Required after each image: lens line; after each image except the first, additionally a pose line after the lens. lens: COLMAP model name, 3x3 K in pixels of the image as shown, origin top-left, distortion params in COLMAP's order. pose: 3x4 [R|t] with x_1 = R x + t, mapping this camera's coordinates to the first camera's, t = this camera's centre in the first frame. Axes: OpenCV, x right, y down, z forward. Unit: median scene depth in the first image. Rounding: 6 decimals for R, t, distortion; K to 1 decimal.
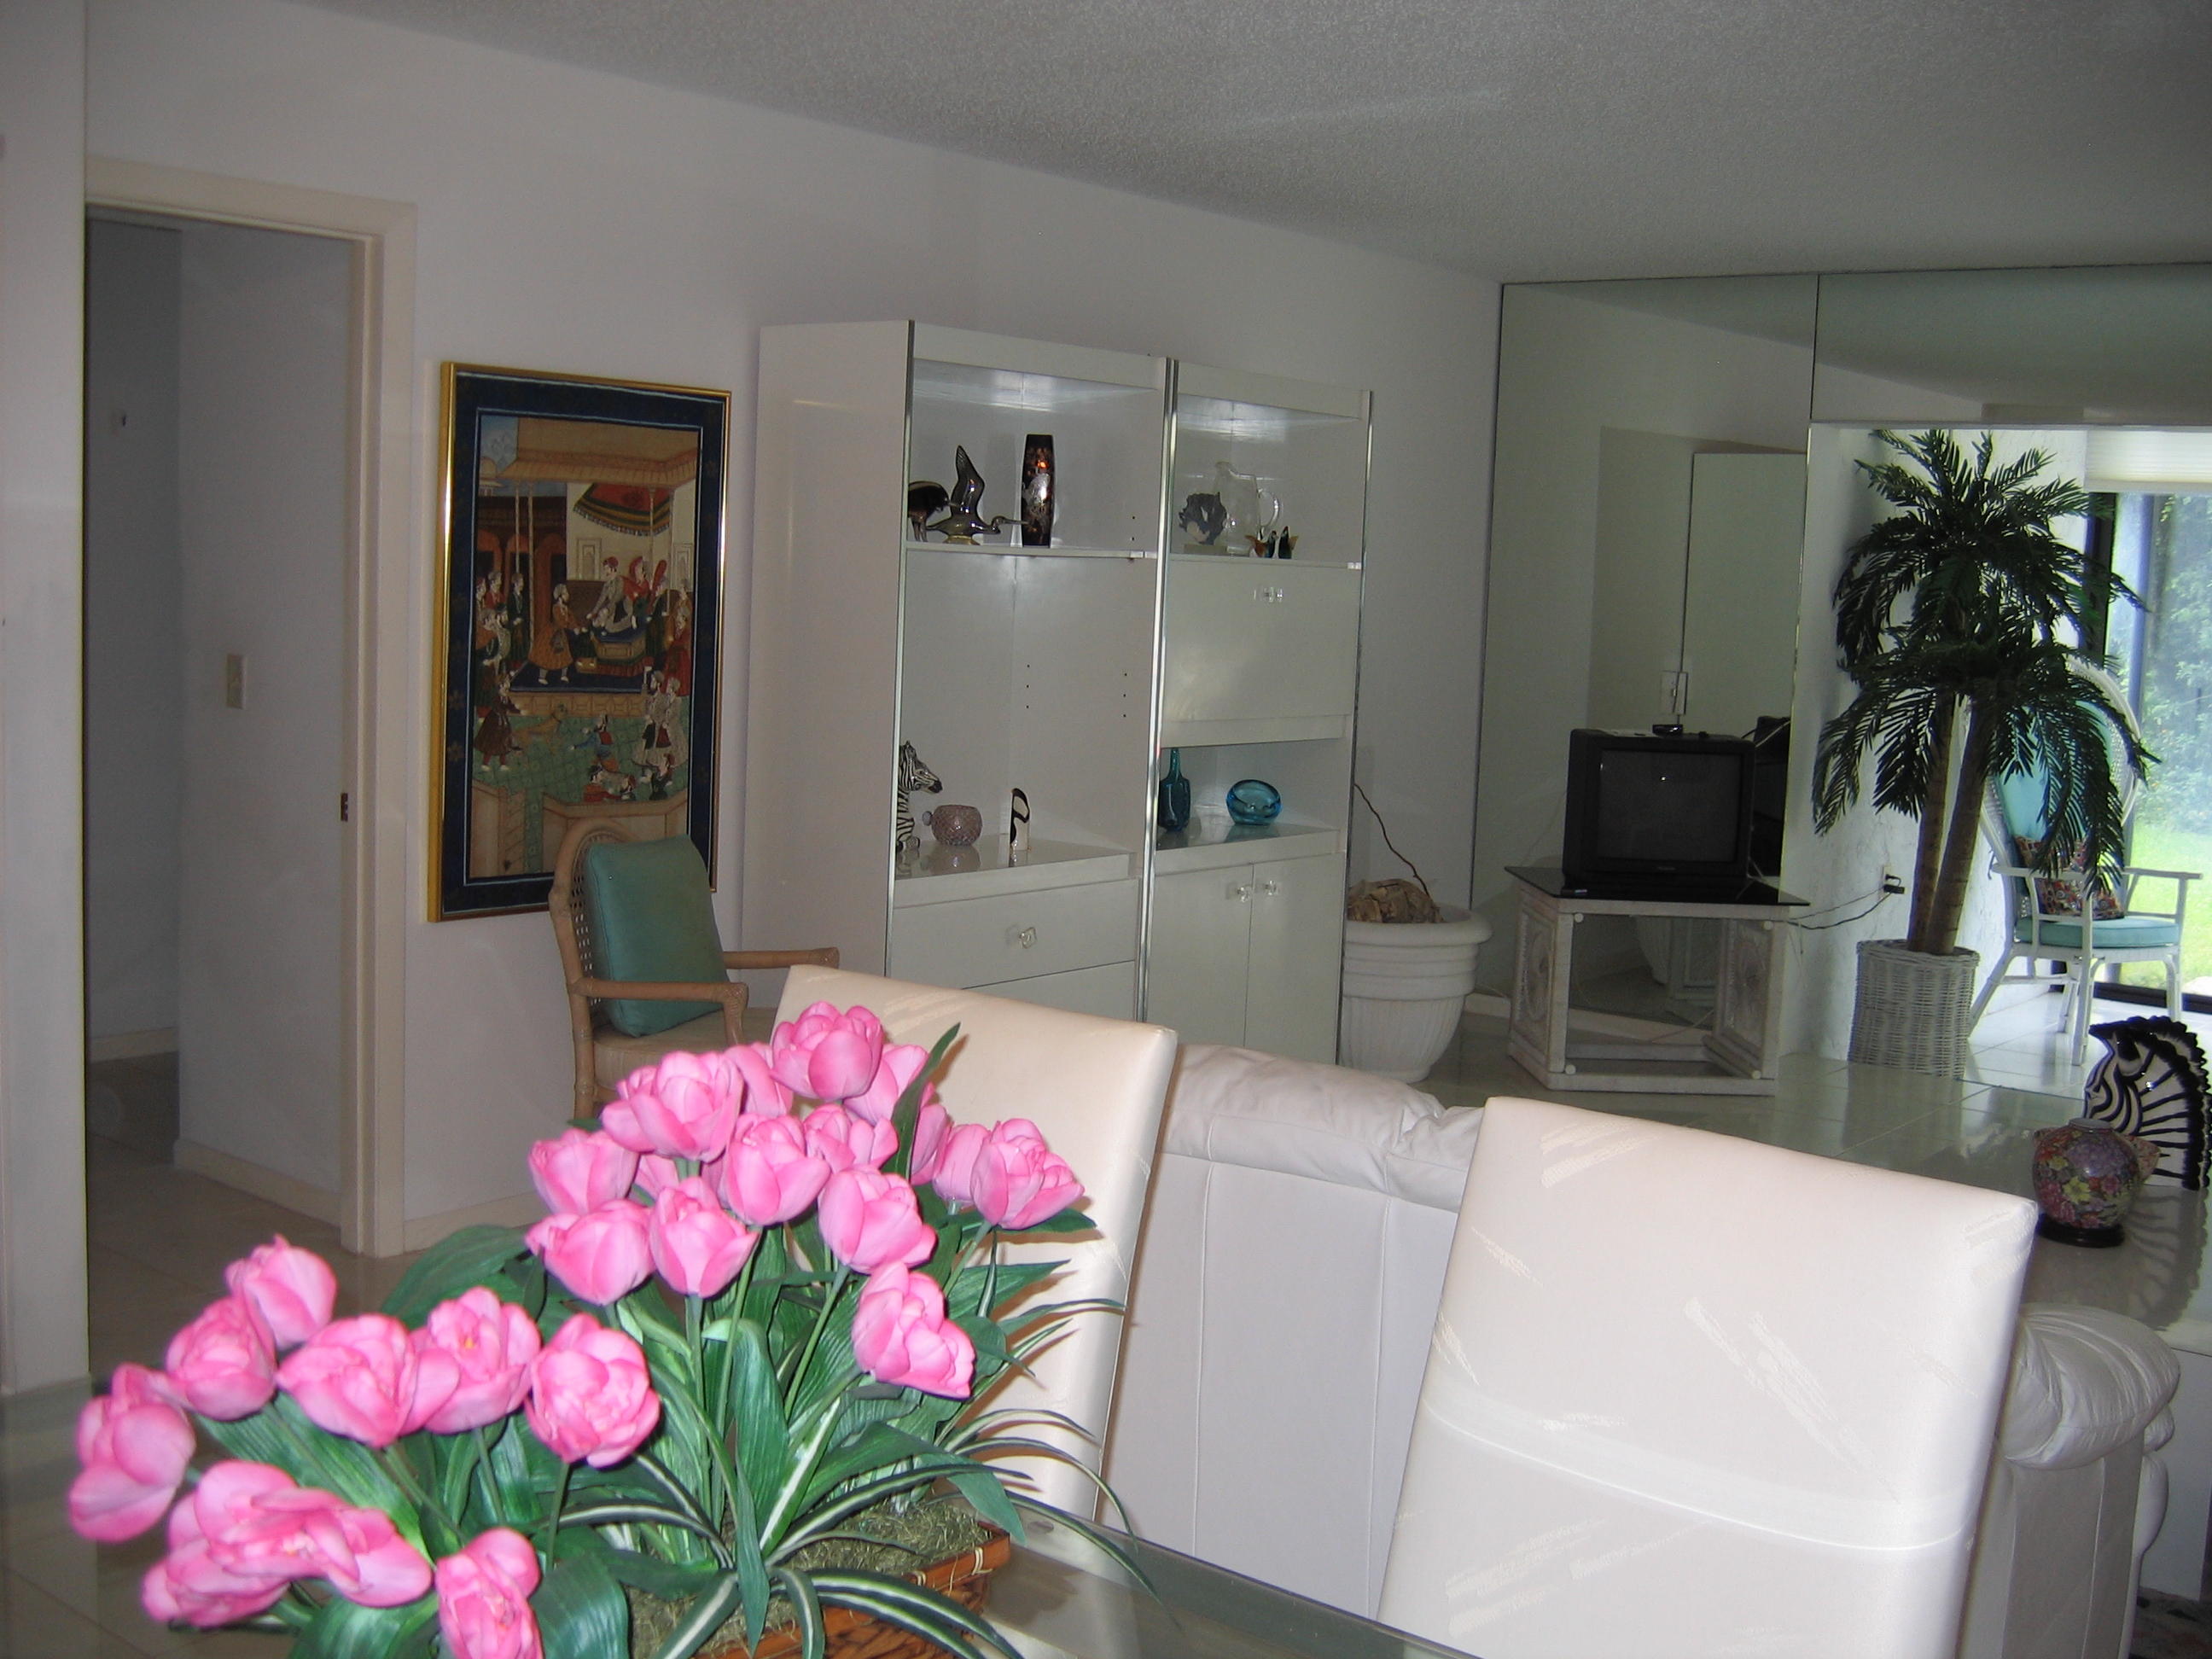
lens RADIAL K [[2418.9, 0, 1099.3], [0, 2418.9, 823.5], [0, 0, 1]] dist [-0.138358, 0.118194]
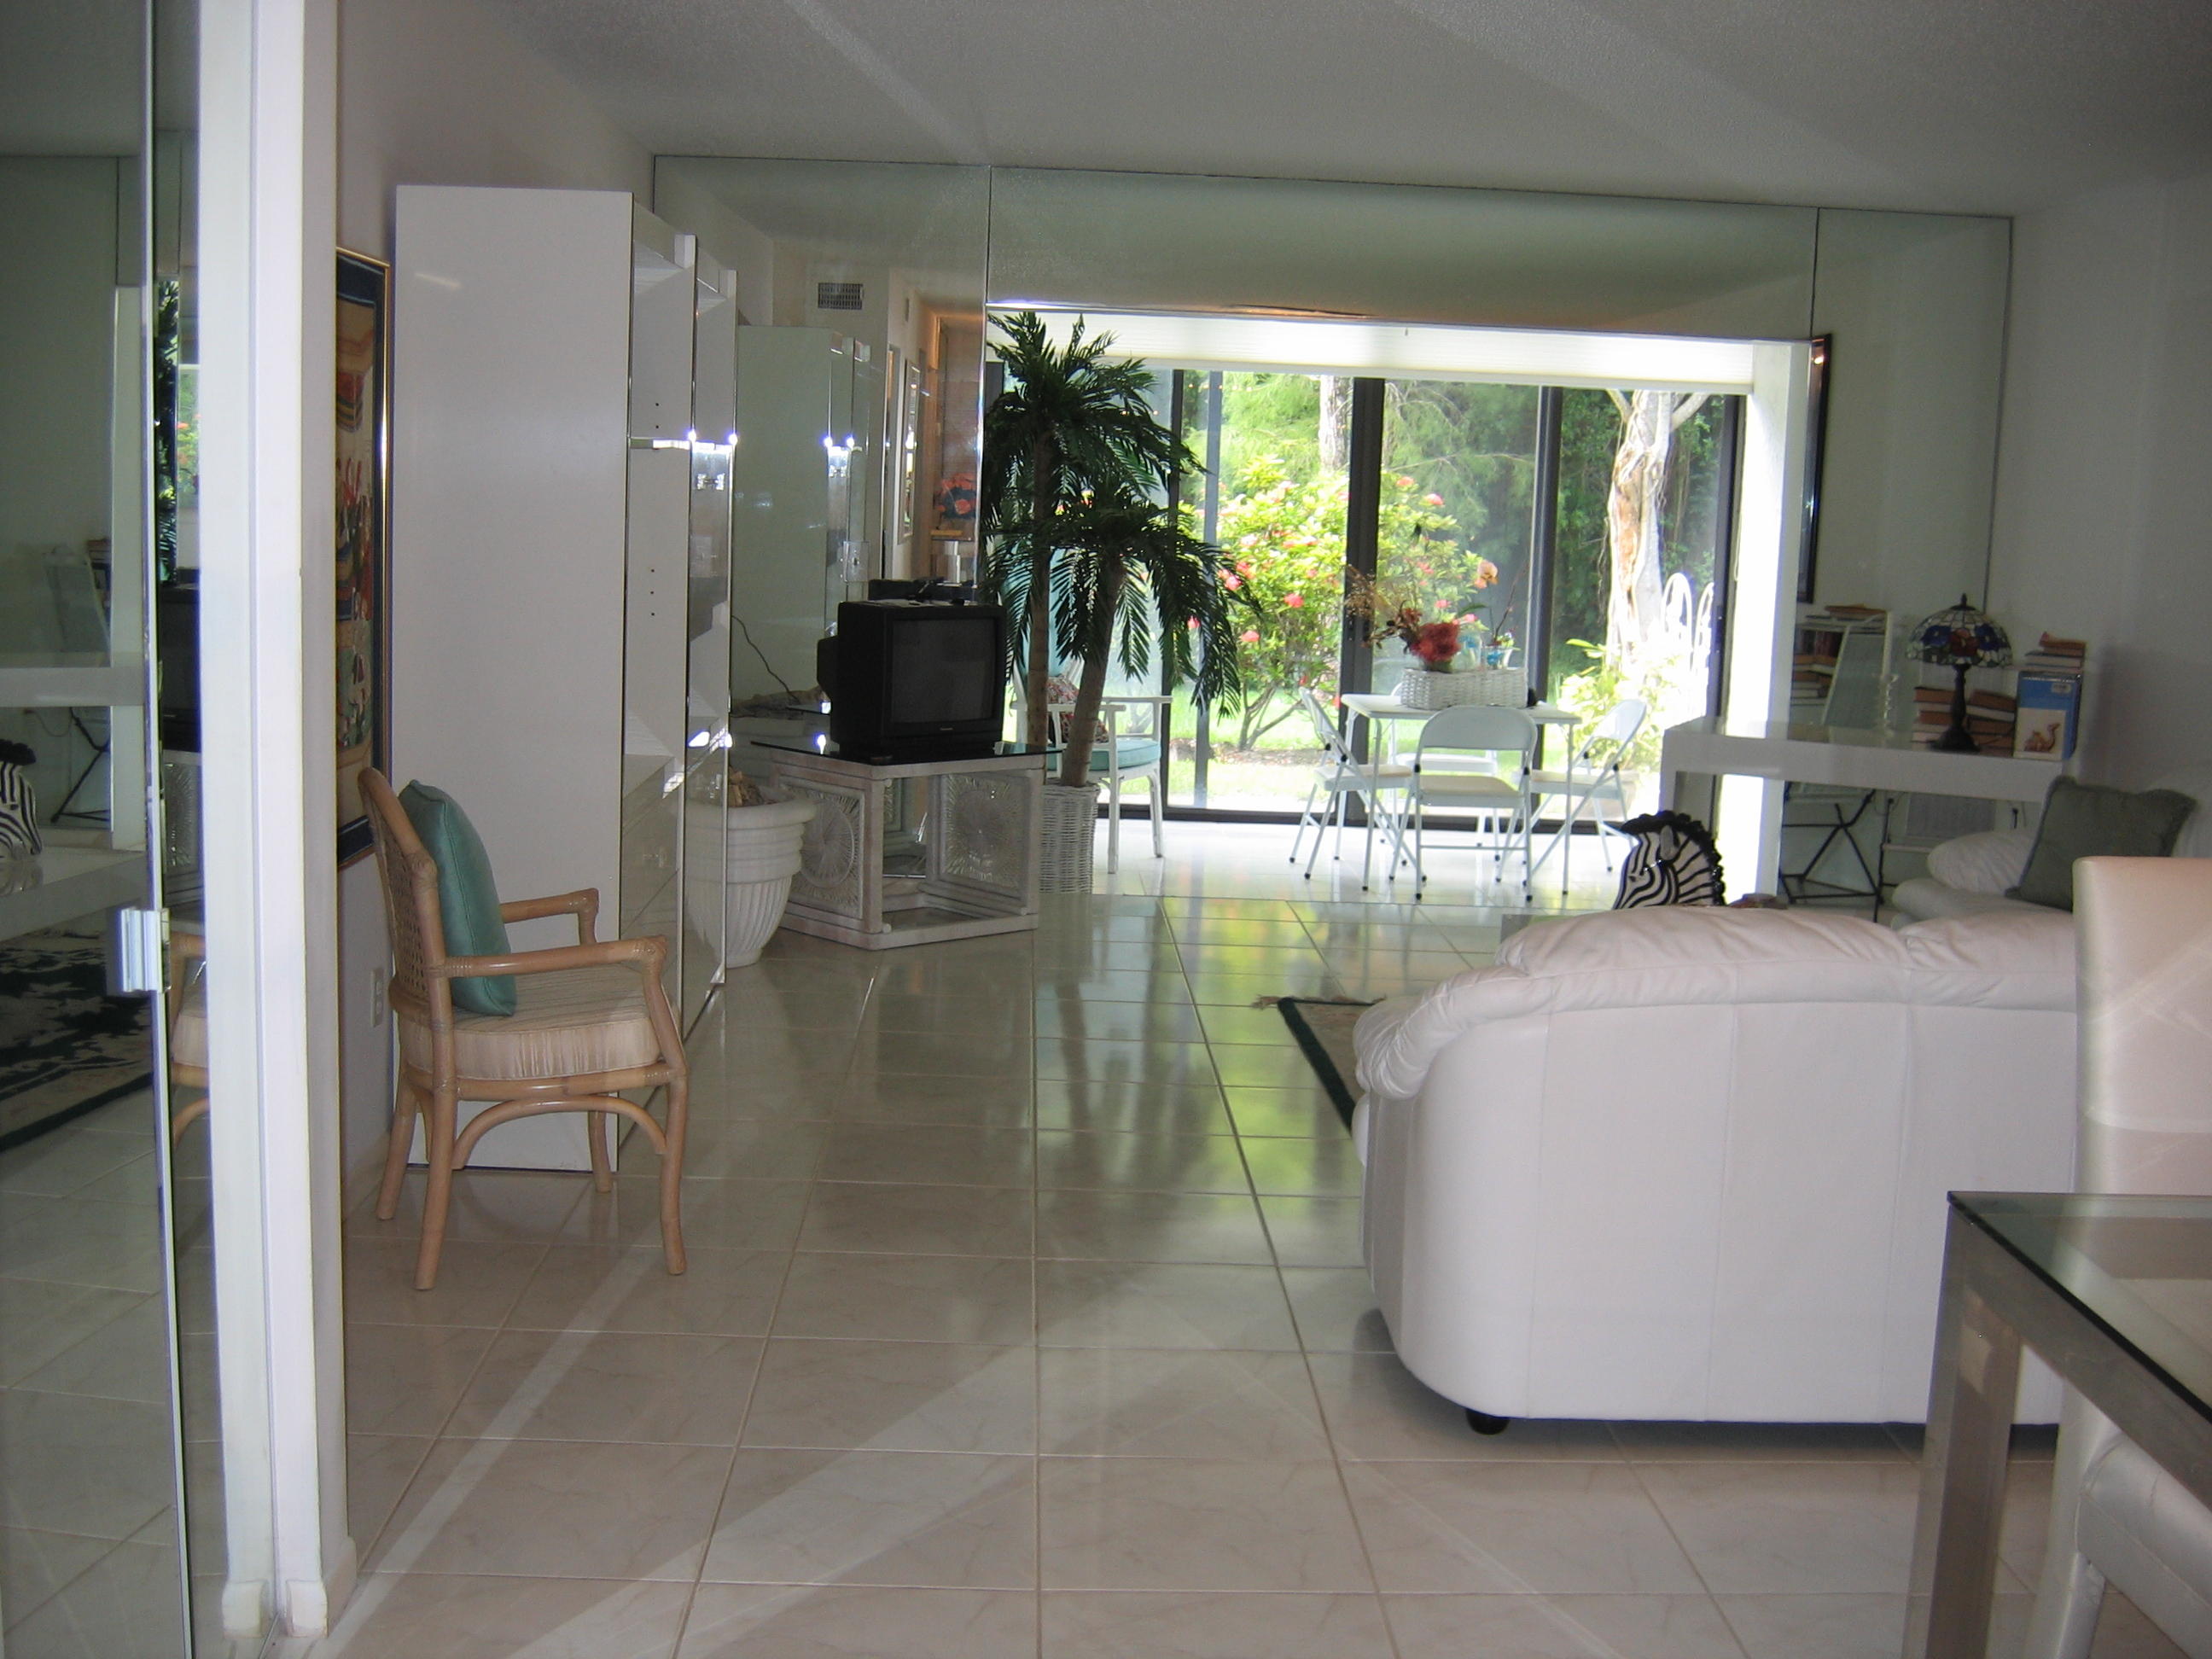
lens RADIAL K [[2418.9, 0, 1099.3], [0, 2418.9, 823.5], [0, 0, 1]] dist [-0.138358, 0.118194]
pose [[0.761942, -0.107357, 0.638685, -0.380373], [0.065930, 0.993900, 0.088411, -0.028383], [-0.644280, -0.025256, 0.764372, 0.133558]]
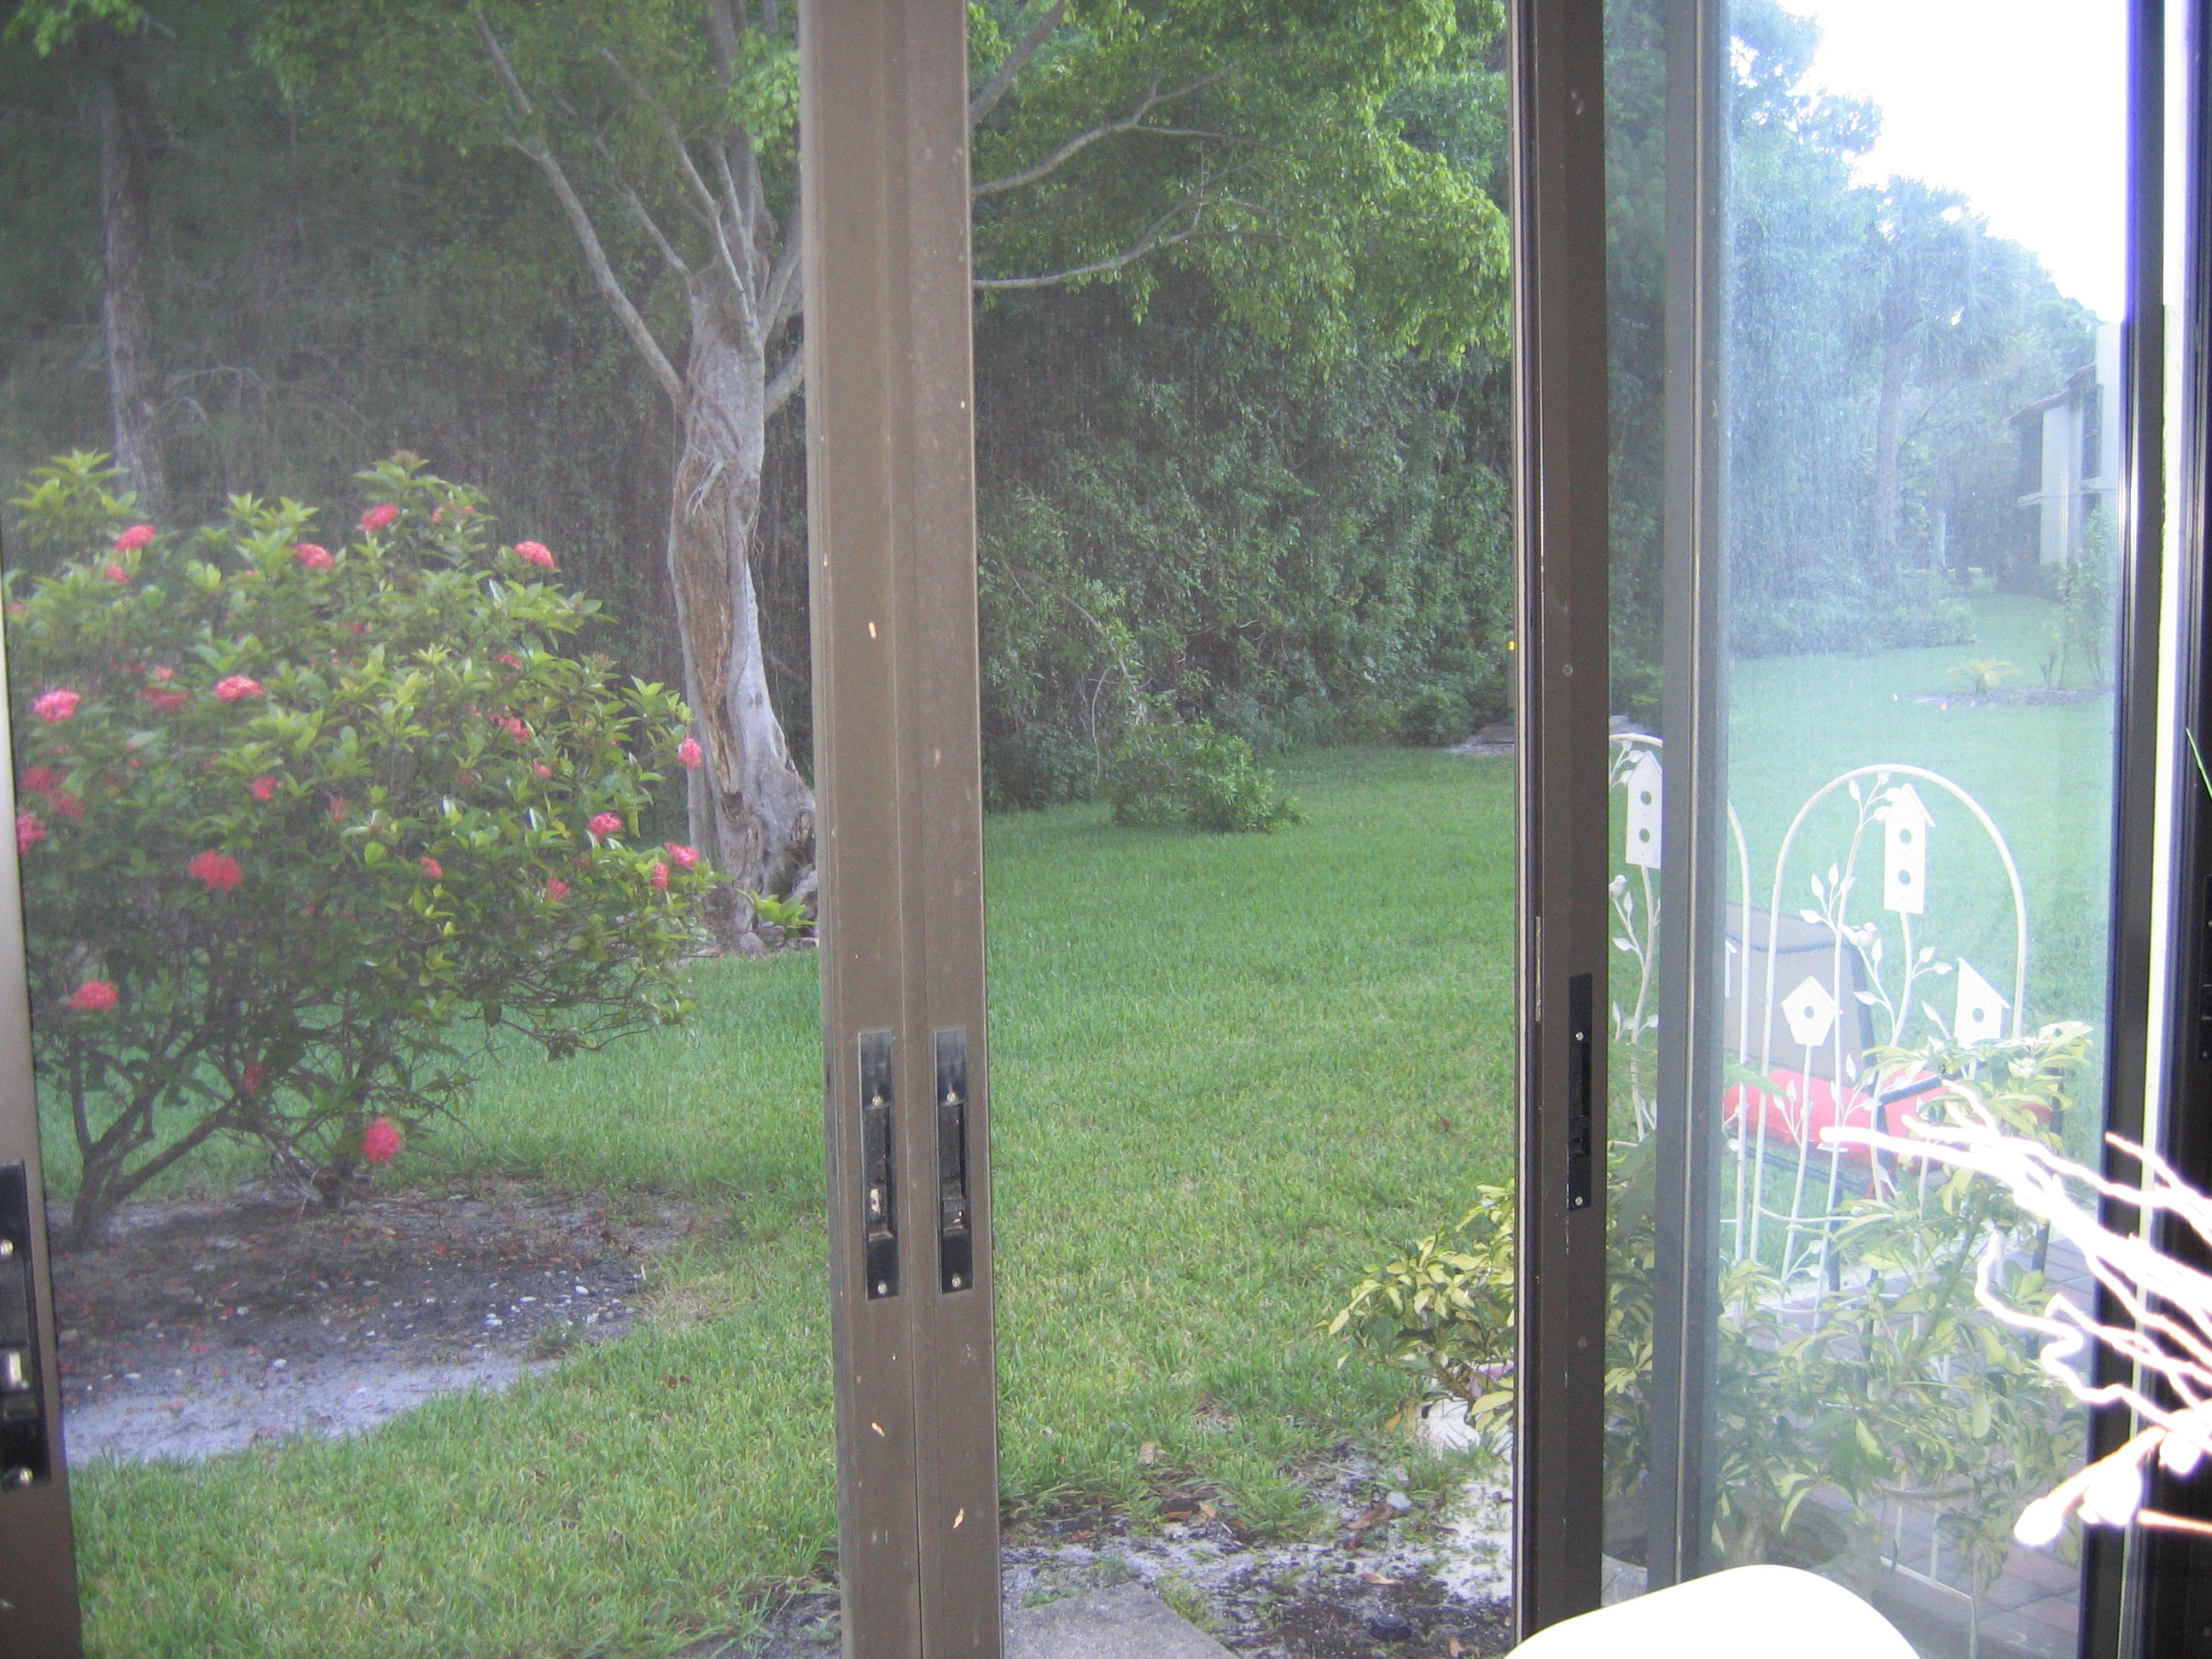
lens RADIAL K [[2418.9, 0, 1099.3], [0, 2418.9, 823.5], [0, 0, 1]] dist [-0.138358, 0.118194]
pose [[0.347897, -0.149099, 0.925601, 0.515980], [0.128109, 0.985573, 0.110609, -0.079326], [-0.928739, 0.080097, 0.361979, 1.095905]]
